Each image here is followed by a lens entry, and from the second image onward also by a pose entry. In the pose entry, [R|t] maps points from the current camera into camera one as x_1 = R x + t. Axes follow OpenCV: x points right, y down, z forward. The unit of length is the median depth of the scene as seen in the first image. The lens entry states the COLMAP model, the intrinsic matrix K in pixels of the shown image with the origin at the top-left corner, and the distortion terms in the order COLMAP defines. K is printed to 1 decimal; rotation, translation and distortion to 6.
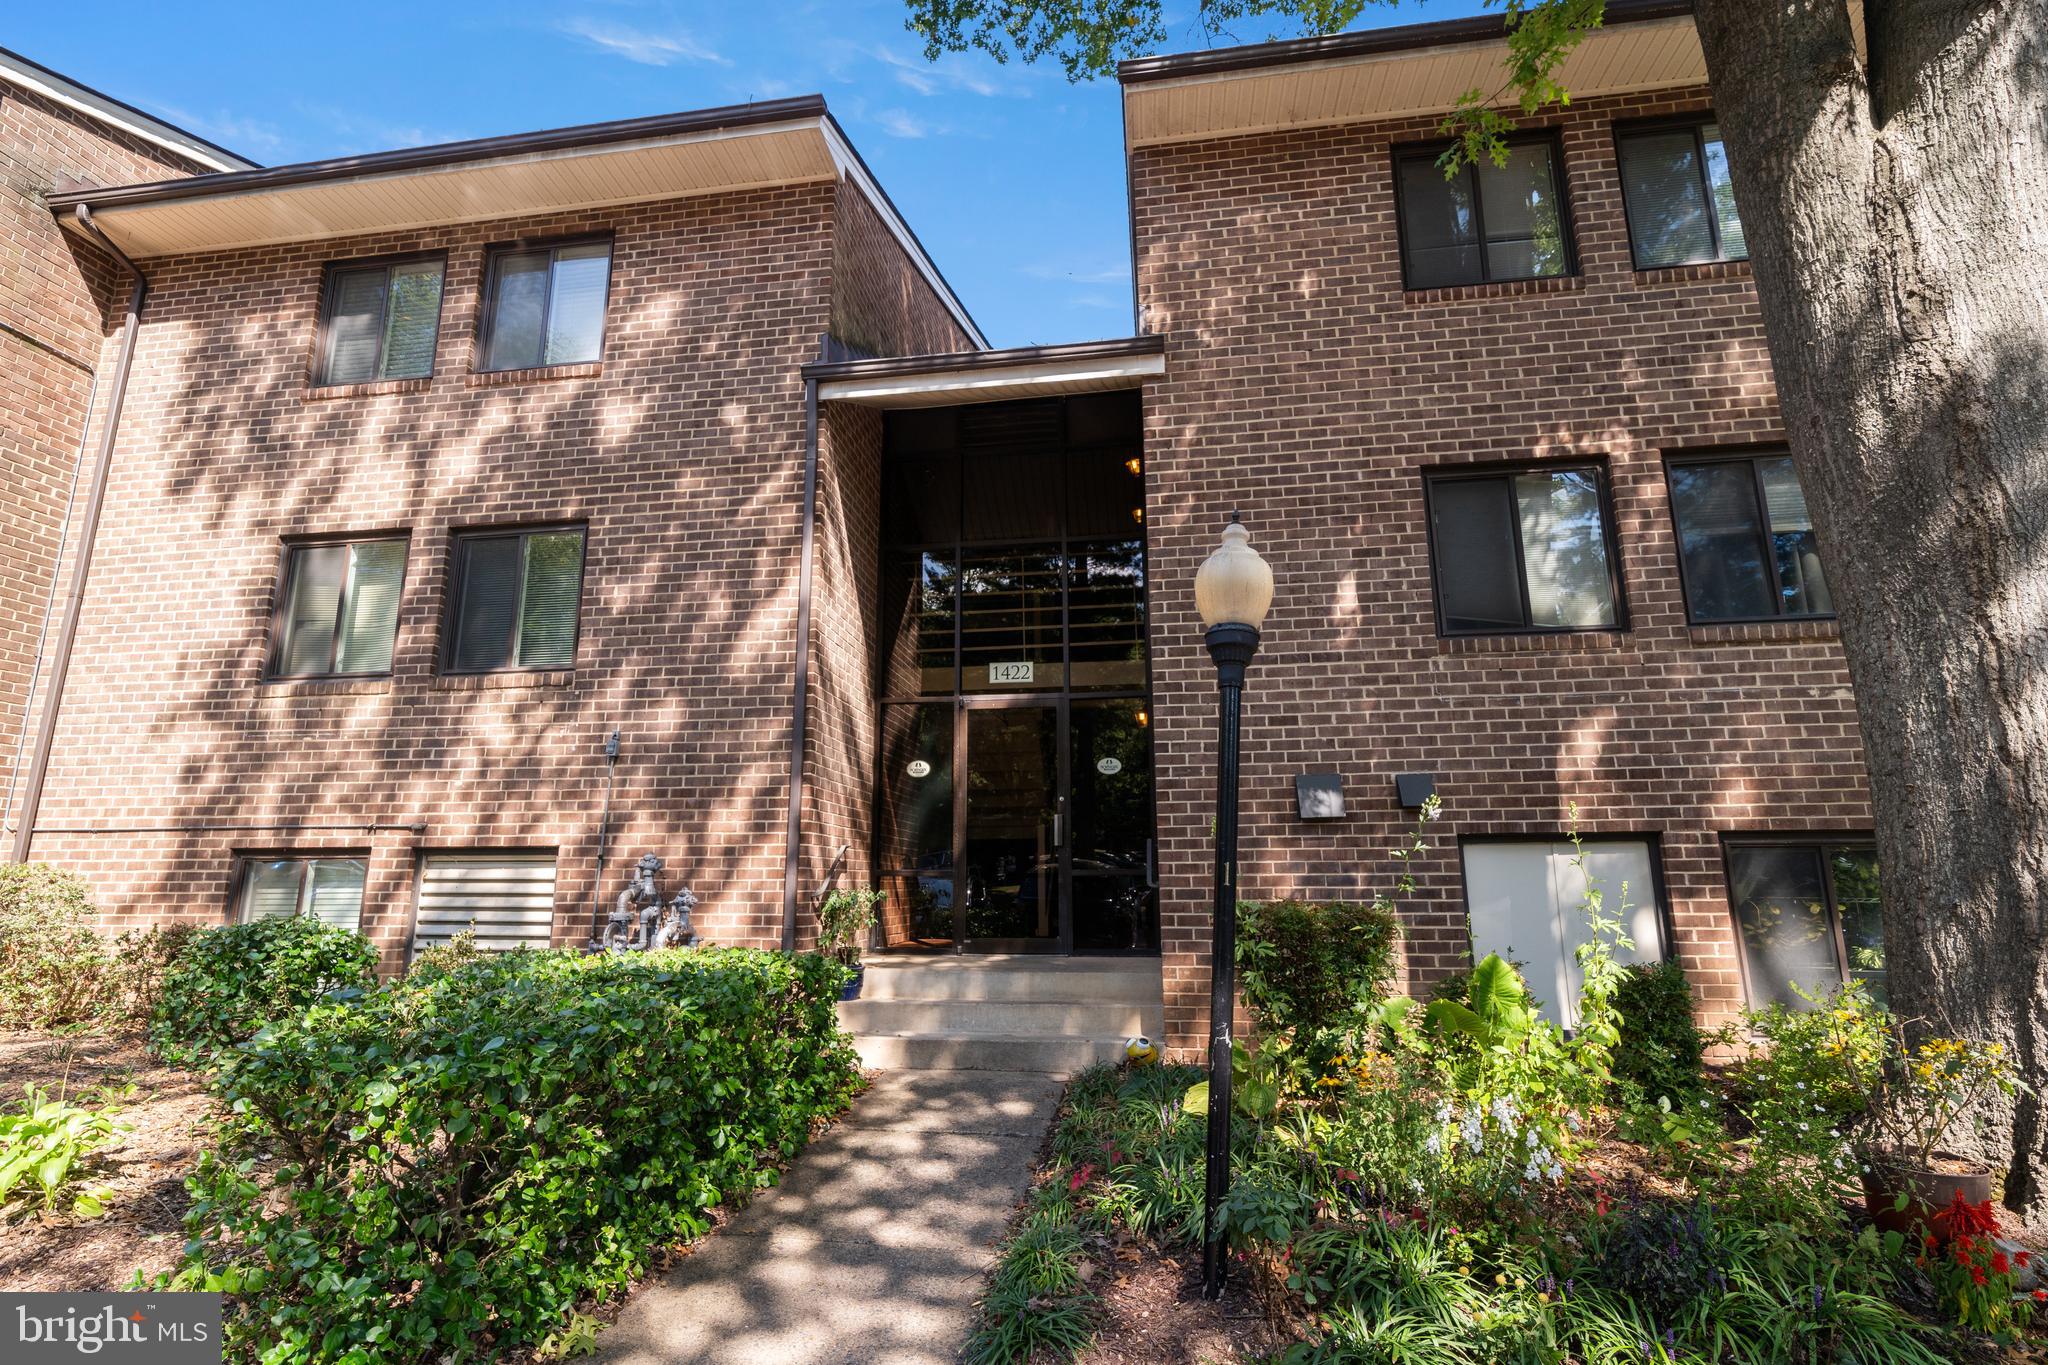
lens RADIAL K [[910.3, 0, 1024.0], [0, 910.3, 682.5], [0, 0, 1]] dist [0.002284, -0.000075]
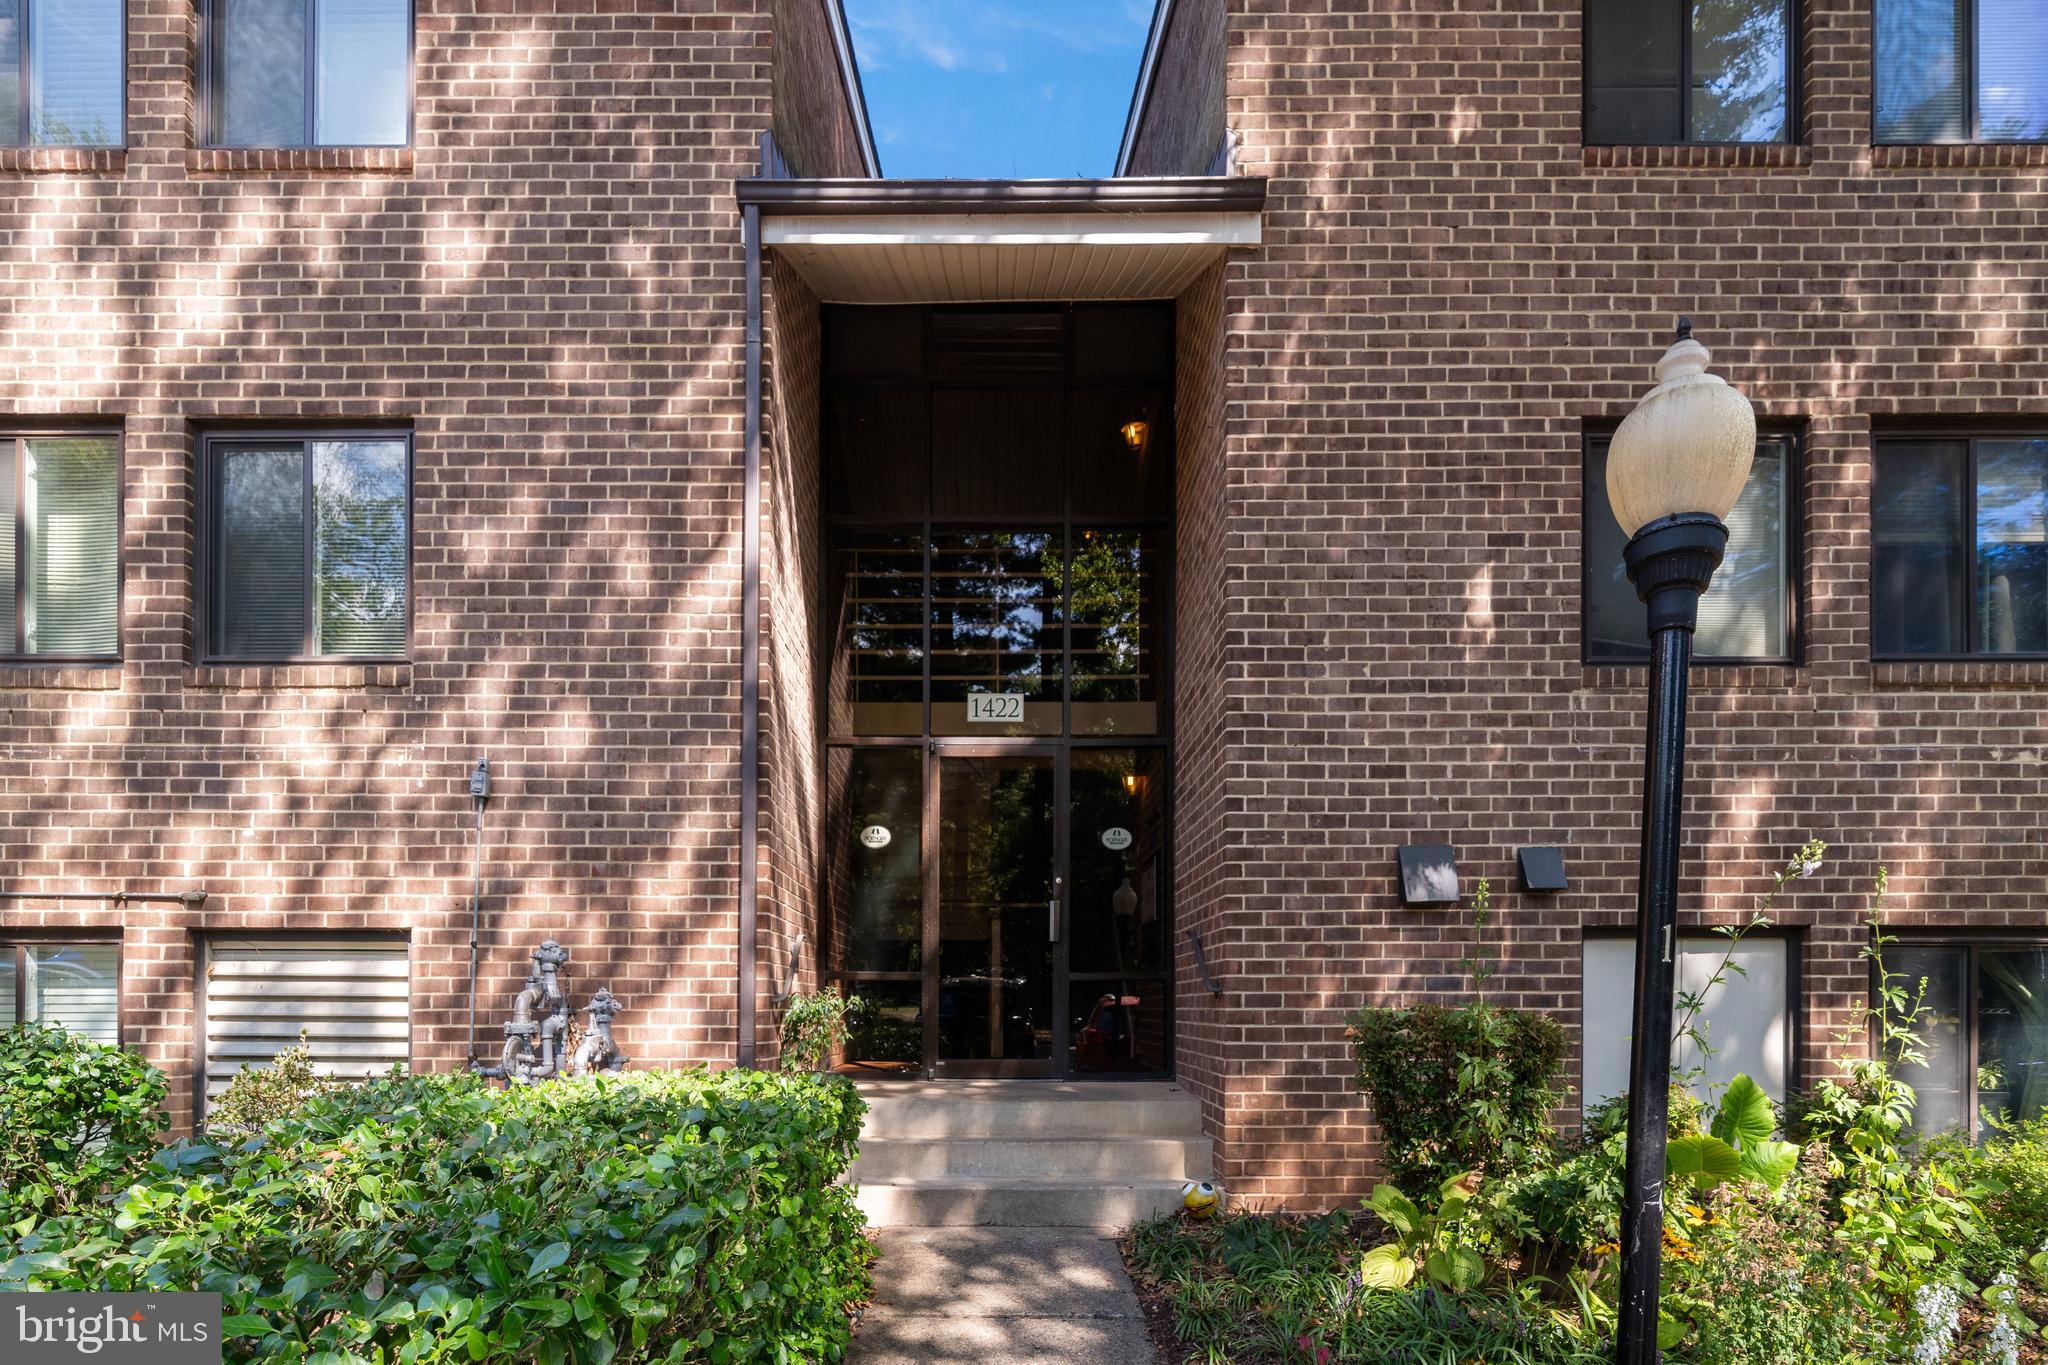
lens RADIAL K [[910.3, 0, 1024.0], [0, 910.3, 682.5], [0, 0, 1]] dist [0.002284, -0.000075]
pose [[0.999743, -0.003940, -0.022324, -0.012353], [0.001558, 0.994397, -0.105697, 0.064119], [0.022615, 0.105635, 0.994148, 0.279316]]
